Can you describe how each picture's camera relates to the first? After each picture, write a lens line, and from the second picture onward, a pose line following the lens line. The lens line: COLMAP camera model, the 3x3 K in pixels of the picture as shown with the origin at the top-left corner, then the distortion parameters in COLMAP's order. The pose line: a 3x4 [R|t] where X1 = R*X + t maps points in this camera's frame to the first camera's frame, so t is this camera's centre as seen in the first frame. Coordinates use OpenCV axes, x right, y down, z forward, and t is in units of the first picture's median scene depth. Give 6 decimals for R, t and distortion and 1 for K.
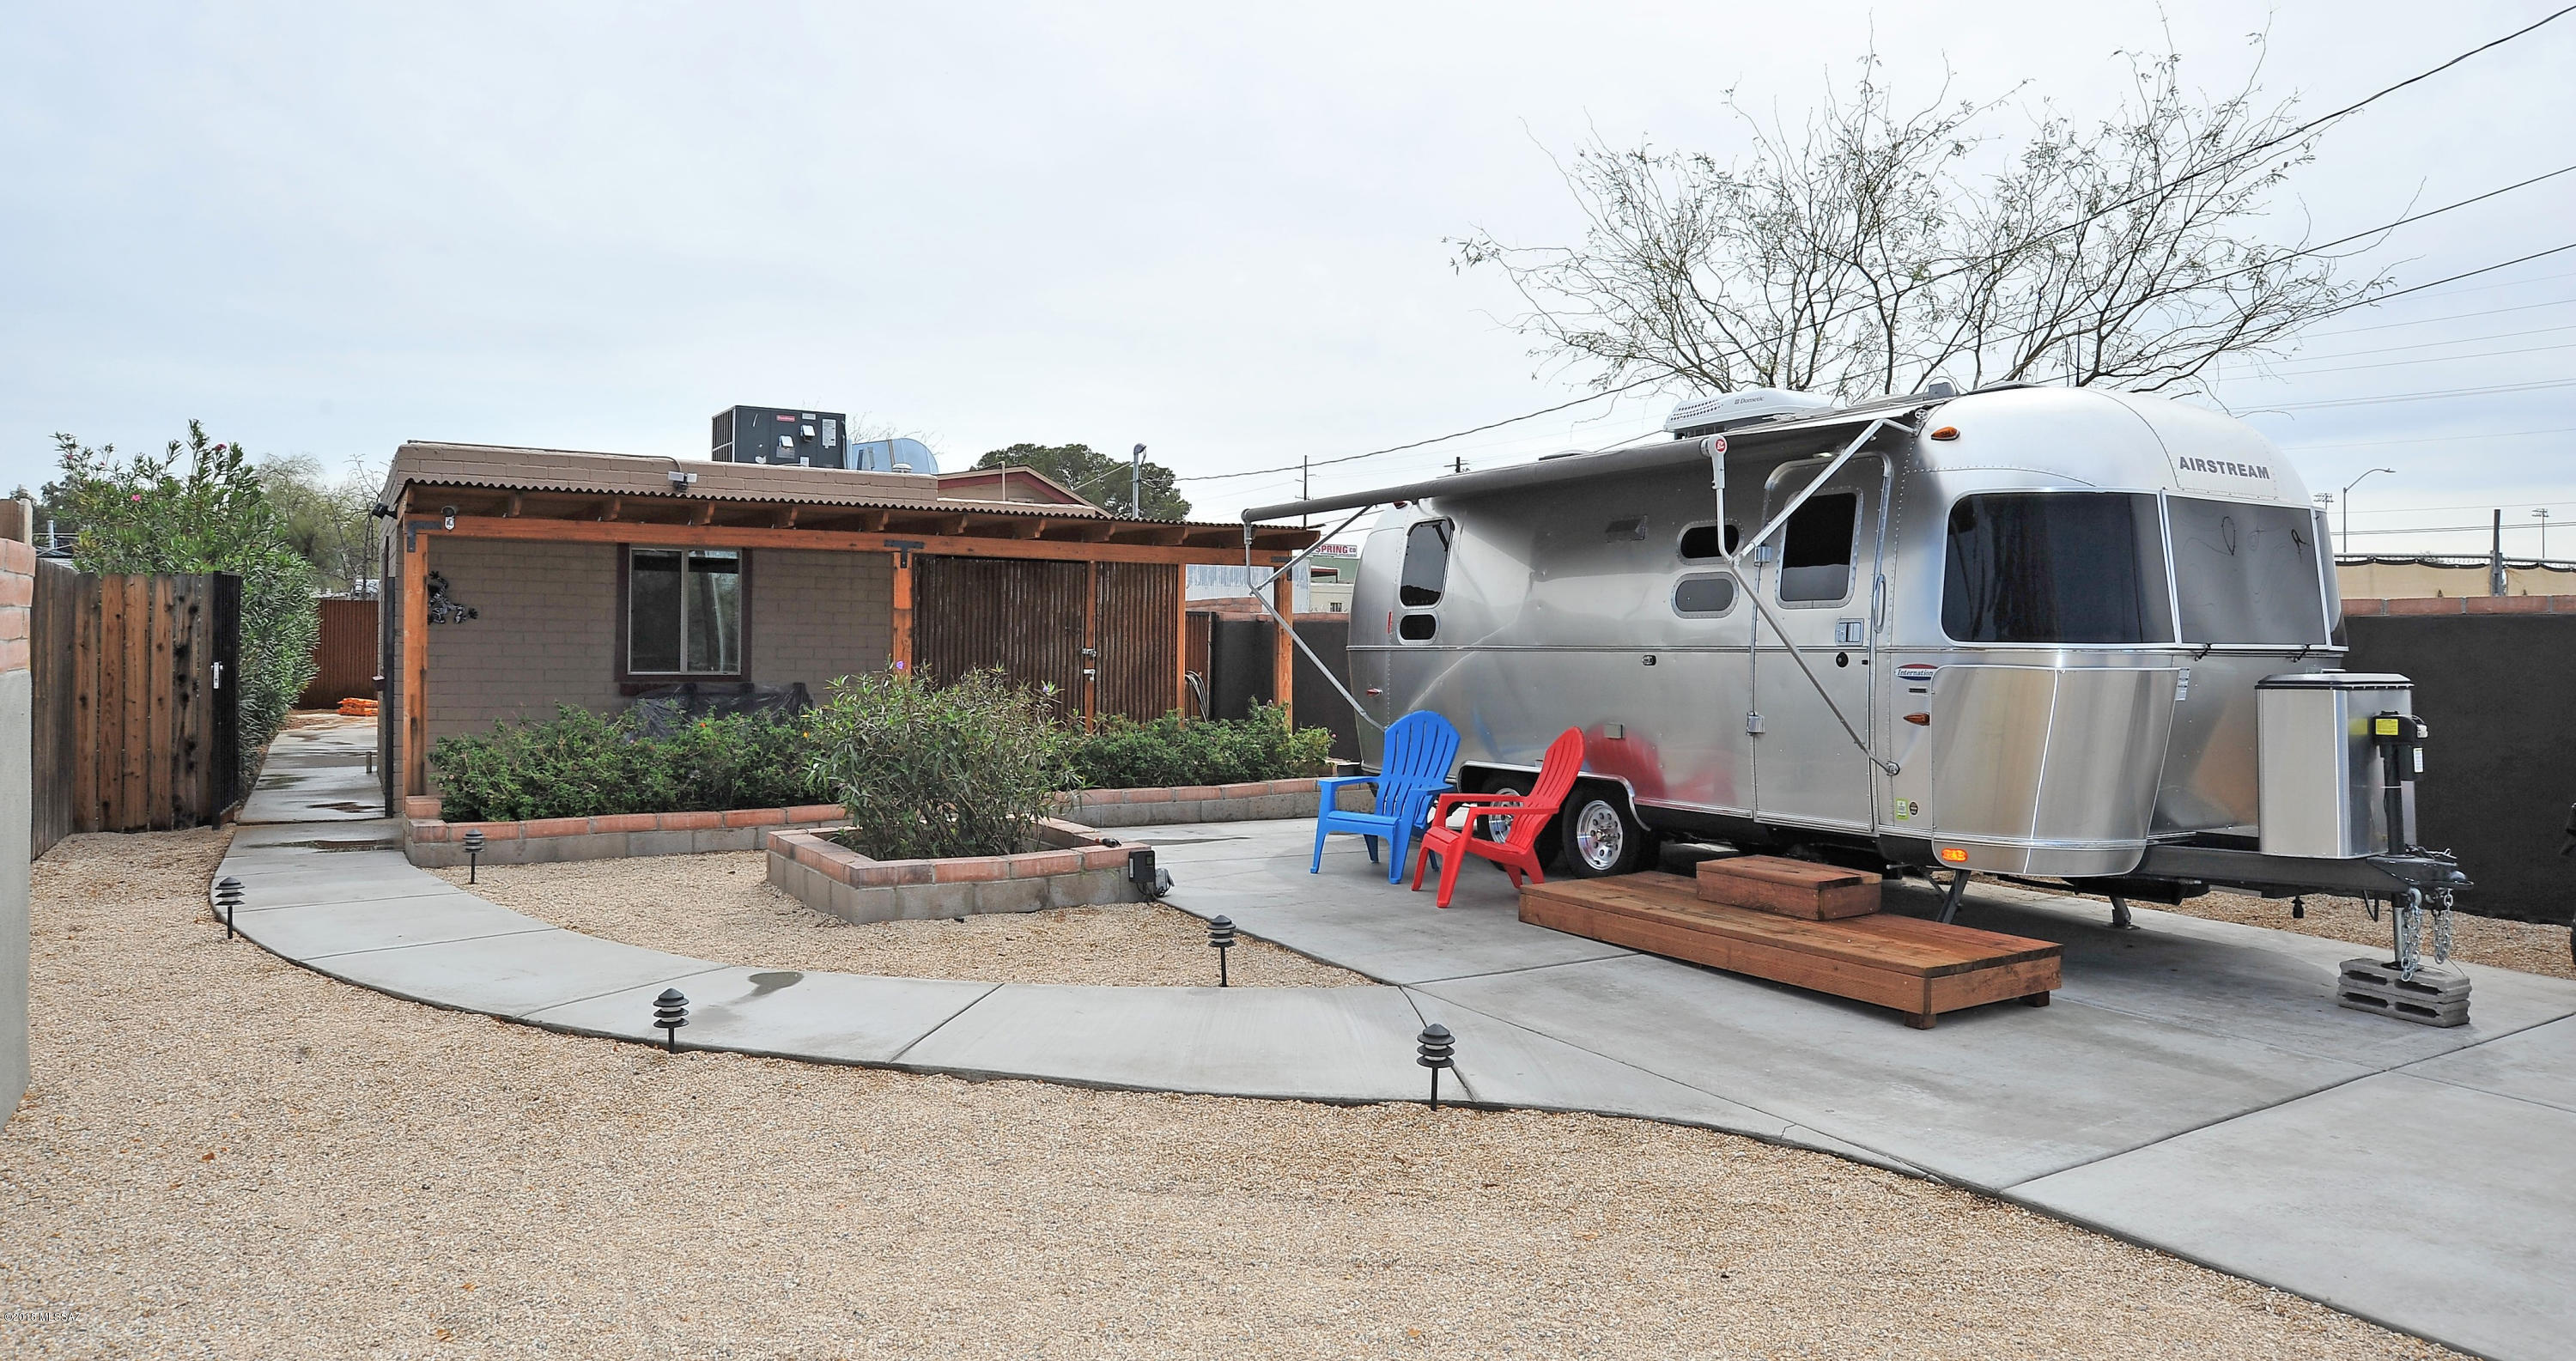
lens RADIAL K [[1562.7, 0, 1282.0], [0, 1562.7, 652.2], [0, 0, 1]] dist [-0.064738, 0.000866]
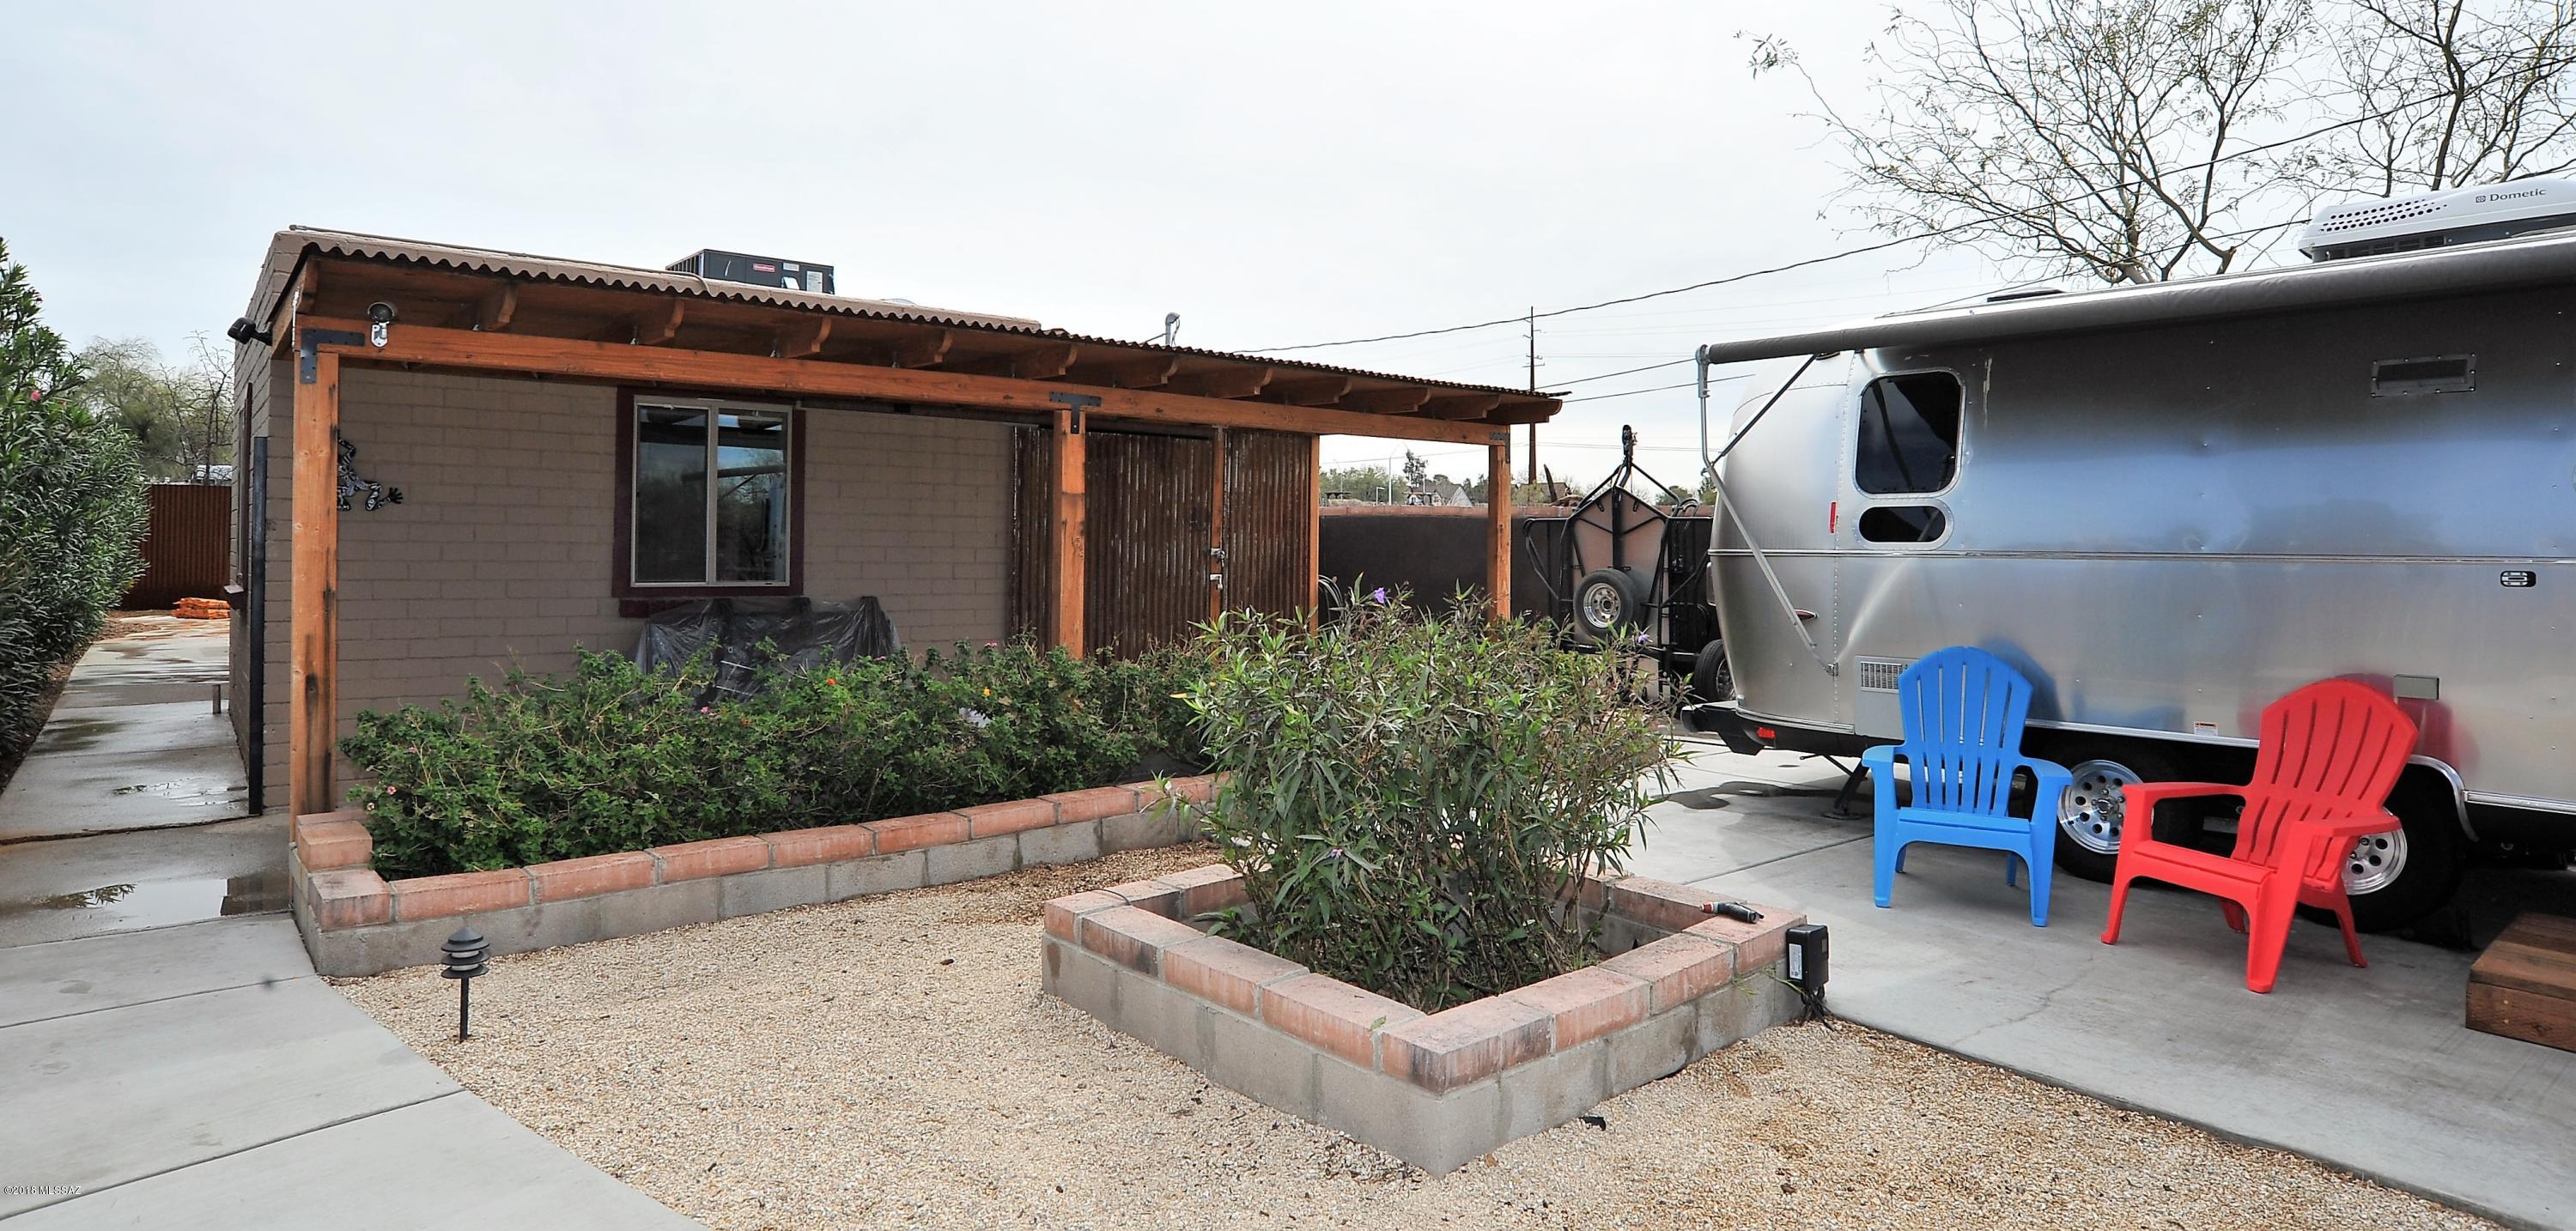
lens RADIAL K [[1347.7, 0, 1283.0], [0, 1347.7, 537.8], [0, 0, 1]] dist [-0.089128, 0.034742]
pose [[0.987869, 0.003039, 0.155259, -0.245932], [-0.002464, 0.999989, -0.003898, -0.006215], [-0.155270, 0.003468, 0.987866, 0.403918]]
